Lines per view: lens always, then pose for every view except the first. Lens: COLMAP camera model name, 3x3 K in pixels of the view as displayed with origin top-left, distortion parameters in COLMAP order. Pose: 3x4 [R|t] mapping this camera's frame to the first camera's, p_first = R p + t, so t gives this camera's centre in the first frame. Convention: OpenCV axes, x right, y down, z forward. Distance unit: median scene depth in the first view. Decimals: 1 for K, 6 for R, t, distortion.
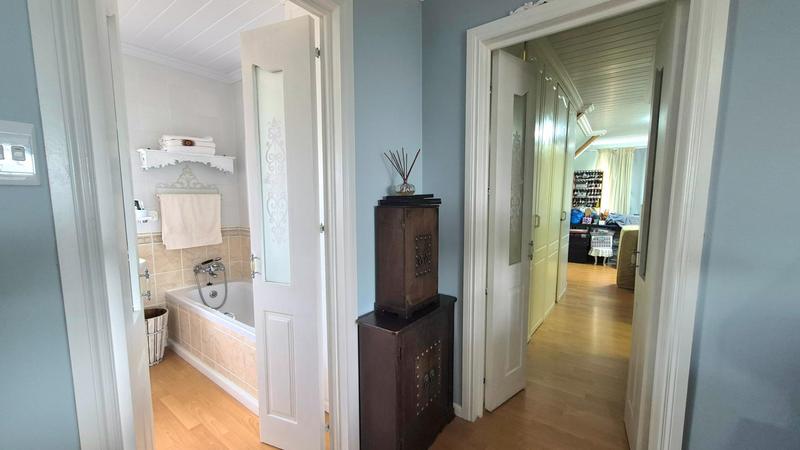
lens RADIAL K [[317.4, 0, 389.6], [0, 317.4, 231.8], [0, 0, 1]] dist [0.007751, -0.000292]
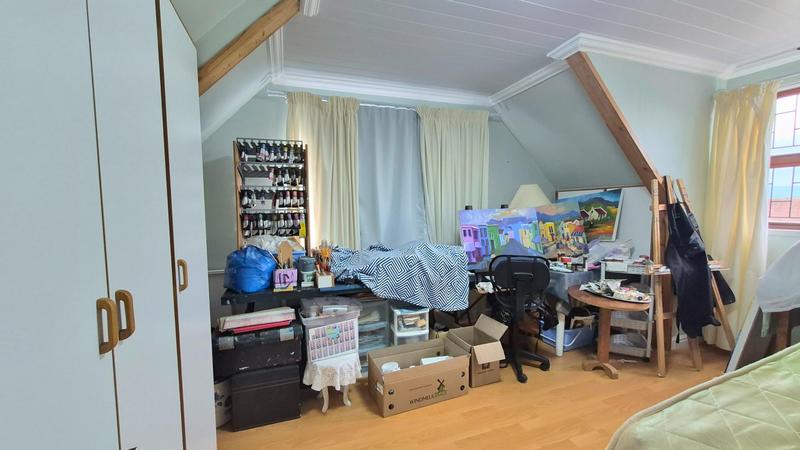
lens RADIAL K [[317.4, 0, 394.7], [0, 317.4, 225.1], [0, 0, 1]] dist [0.007751, -0.000292]
pose [[0.555949, -0.060479, 0.829013, 0.415396], [0.103458, 0.994629, 0.003180, -0.085546], [-0.824753, 0.084001, 0.559220, 0.727955]]
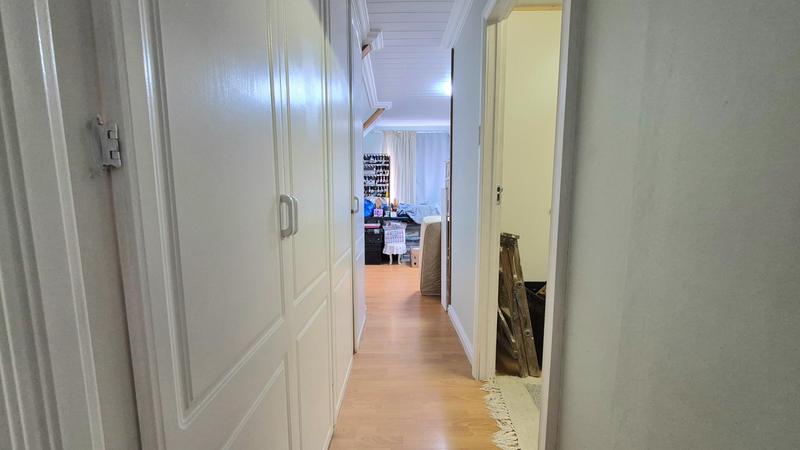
lens RADIAL K [[317.4, 0, 401.4], [0, 317.4, 229.5], [0, 0, 1]] dist [0.007751, -0.000292]
pose [[0.793775, -0.070191, 0.604147, 0.161629], [0.068105, 0.997329, 0.026390, -0.008997], [-0.604386, 0.020198, 0.796436, 0.302803]]
